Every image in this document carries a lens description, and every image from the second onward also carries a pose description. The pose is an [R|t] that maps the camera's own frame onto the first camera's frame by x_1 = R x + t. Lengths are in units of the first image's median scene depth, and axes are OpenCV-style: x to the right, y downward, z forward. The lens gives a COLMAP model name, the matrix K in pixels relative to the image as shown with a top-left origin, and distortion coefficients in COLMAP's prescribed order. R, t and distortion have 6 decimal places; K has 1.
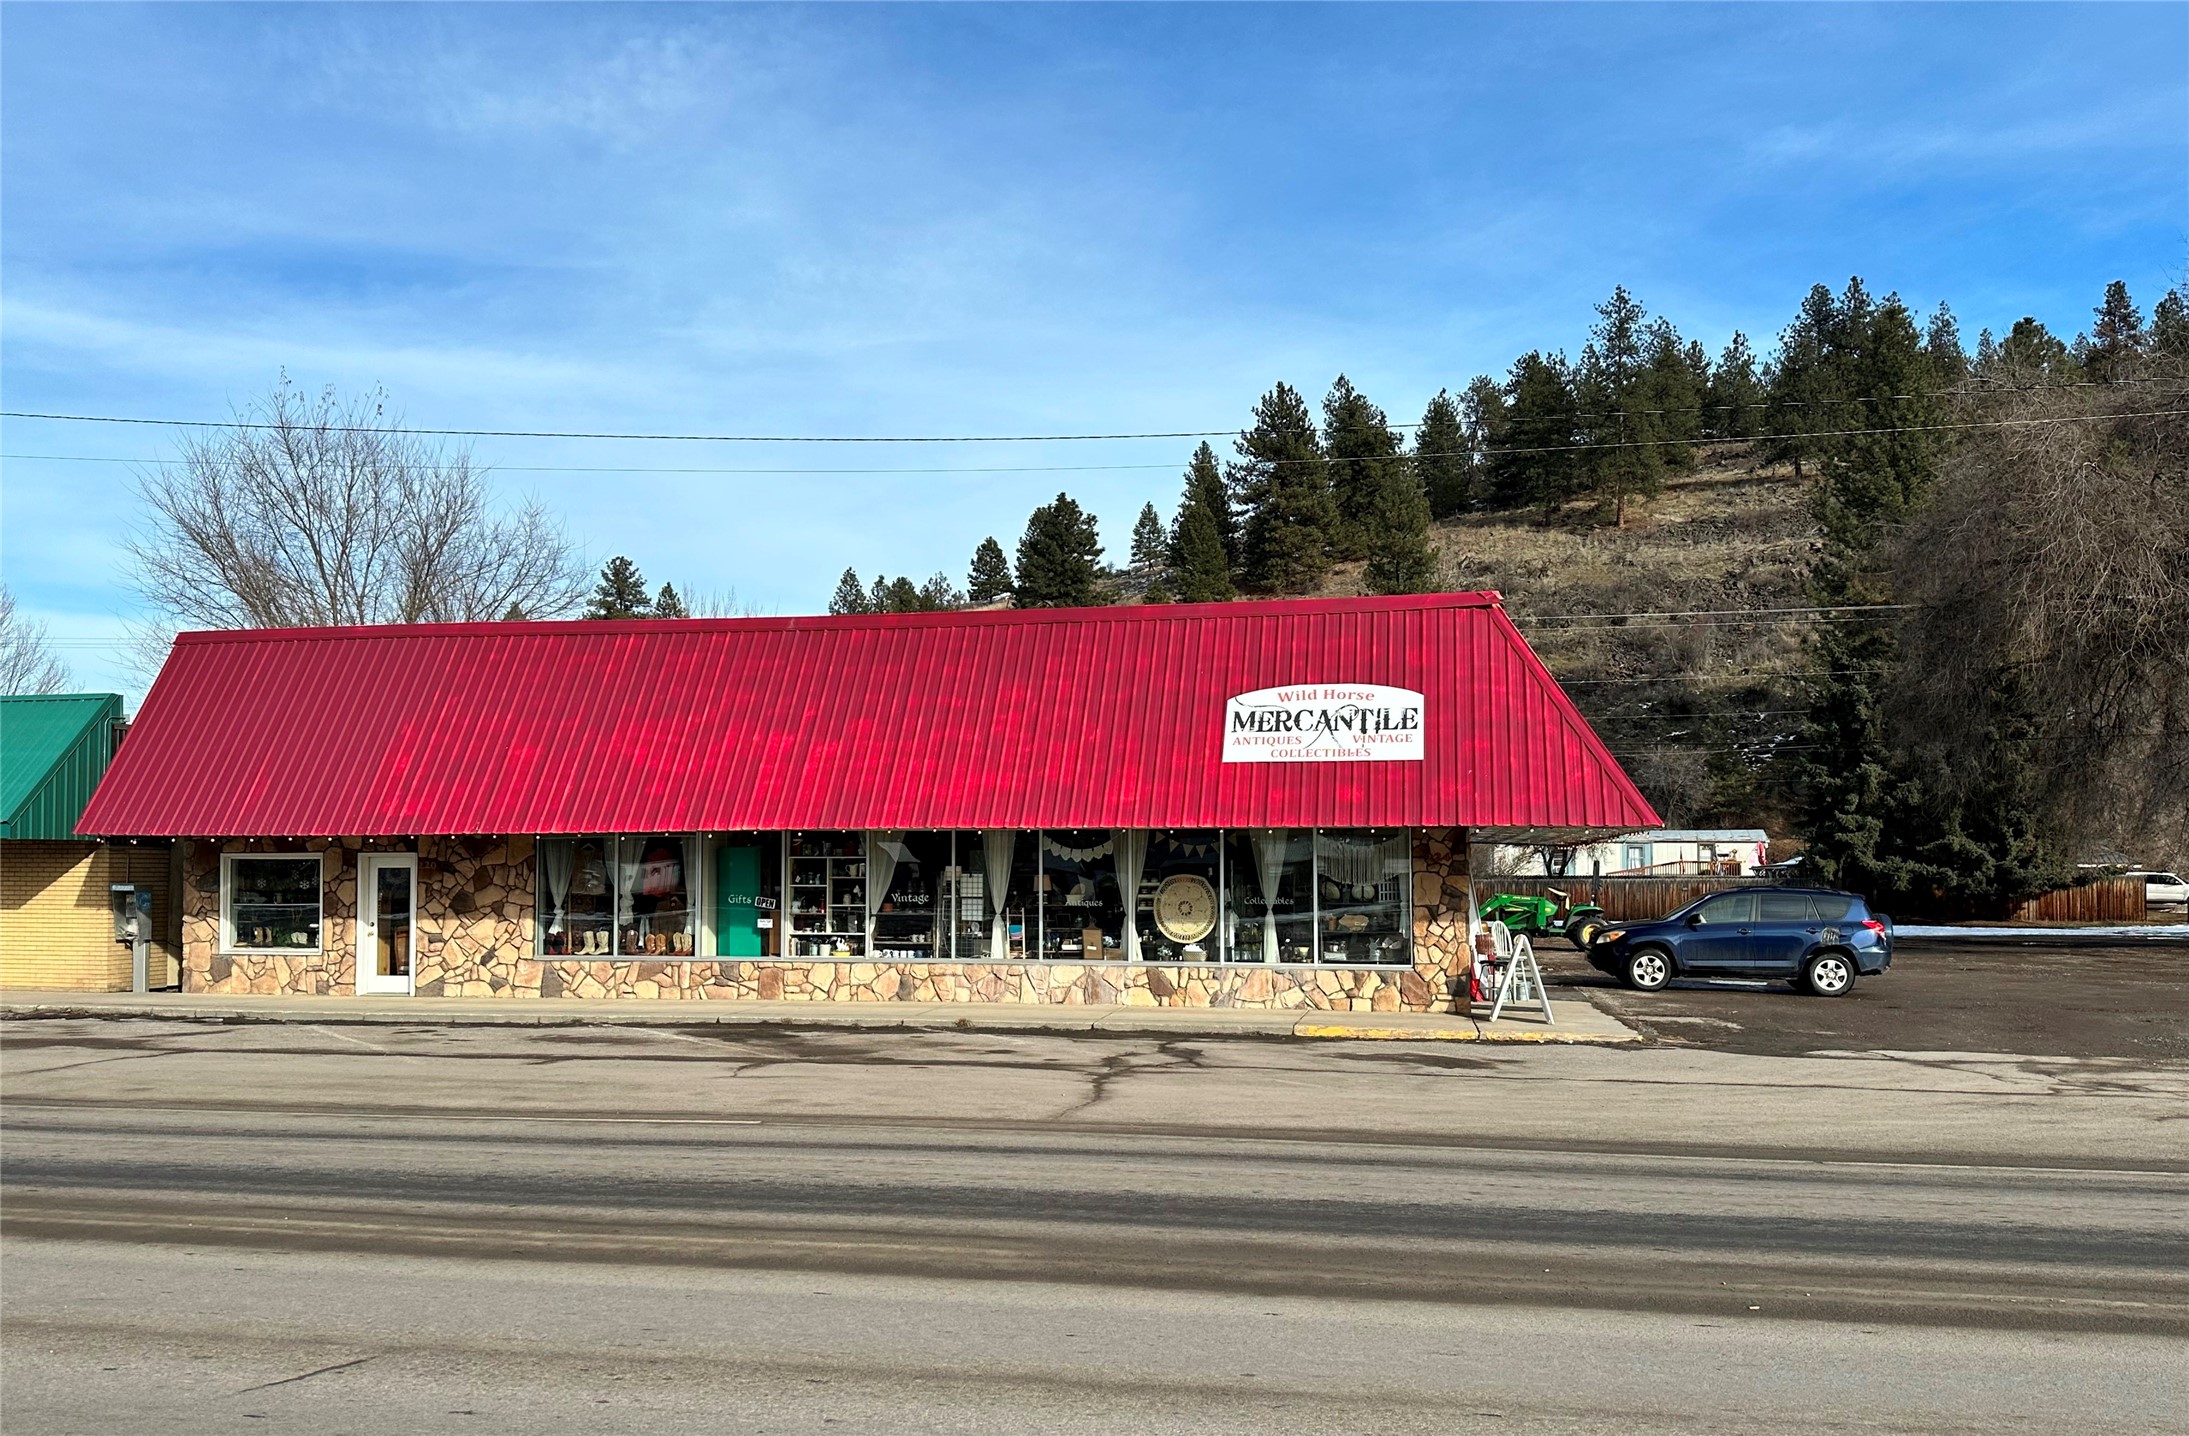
lens RADIAL K [[1702.8, 0, 1139.0], [0, 1702.8, 802.1], [0, 0, 1]] dist [0.054400, -0.067780]
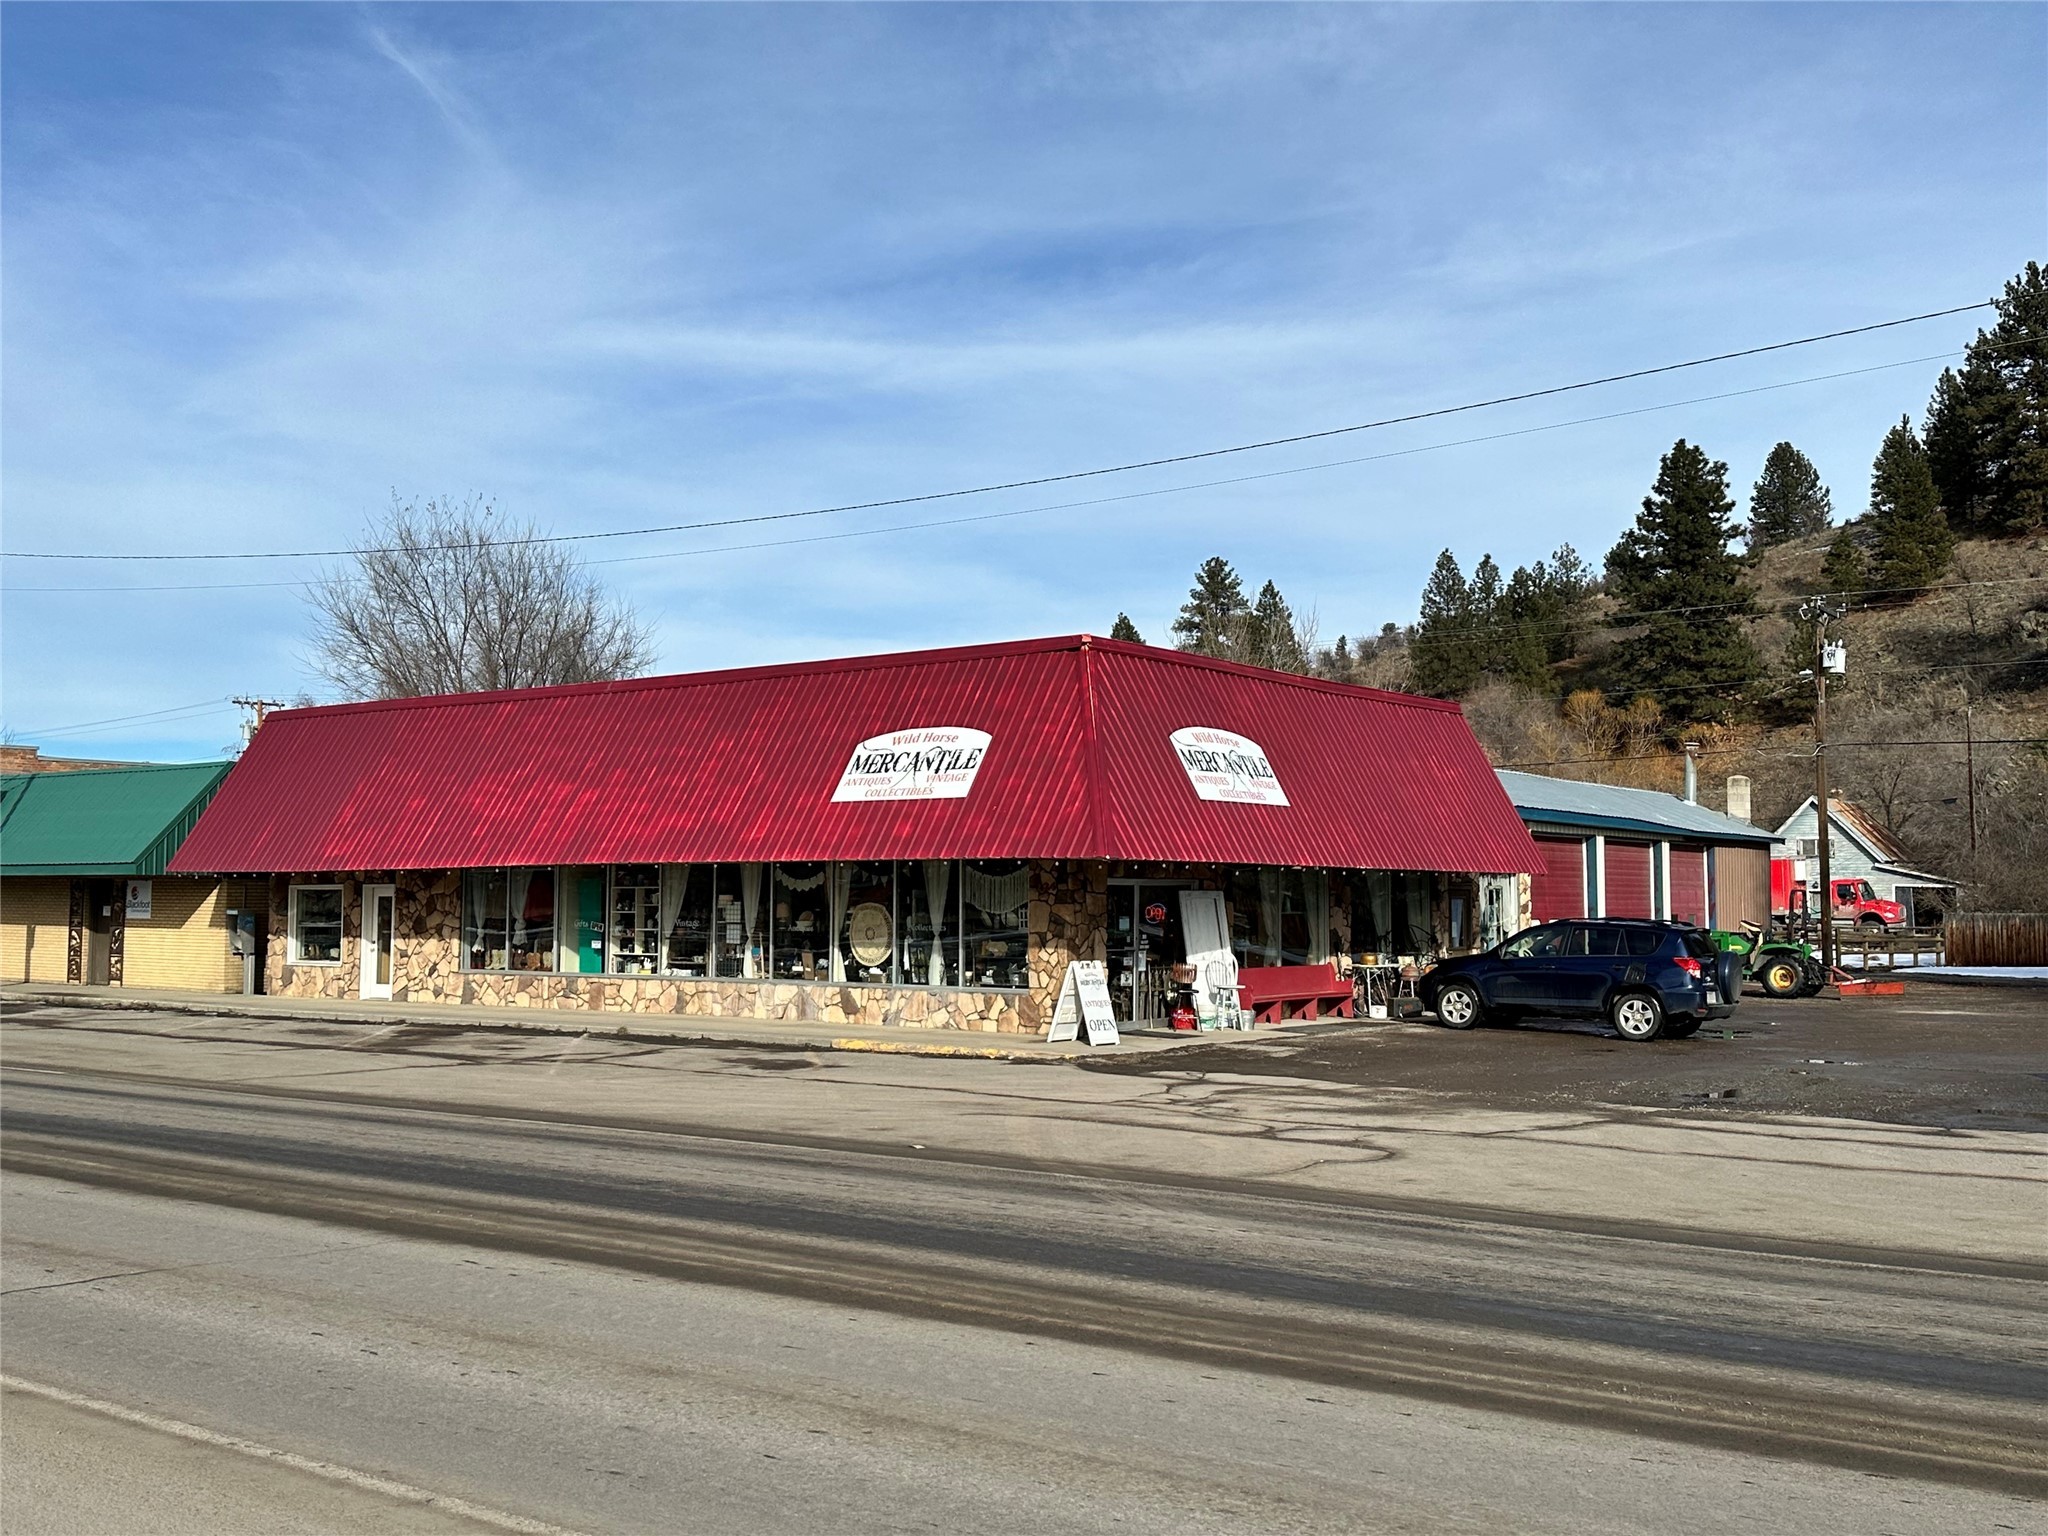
lens RADIAL K [[1998.4, 0, 1030.5], [0, 1998.4, 786.5], [0, 0, 1]] dist [0.096426, 0.000000]
pose [[0.895656, -0.023618, -0.444119, 0.642898], [0.017176, 0.999681, -0.018523, -0.006162], [0.444415, 0.008962, 0.895776, -0.096300]]
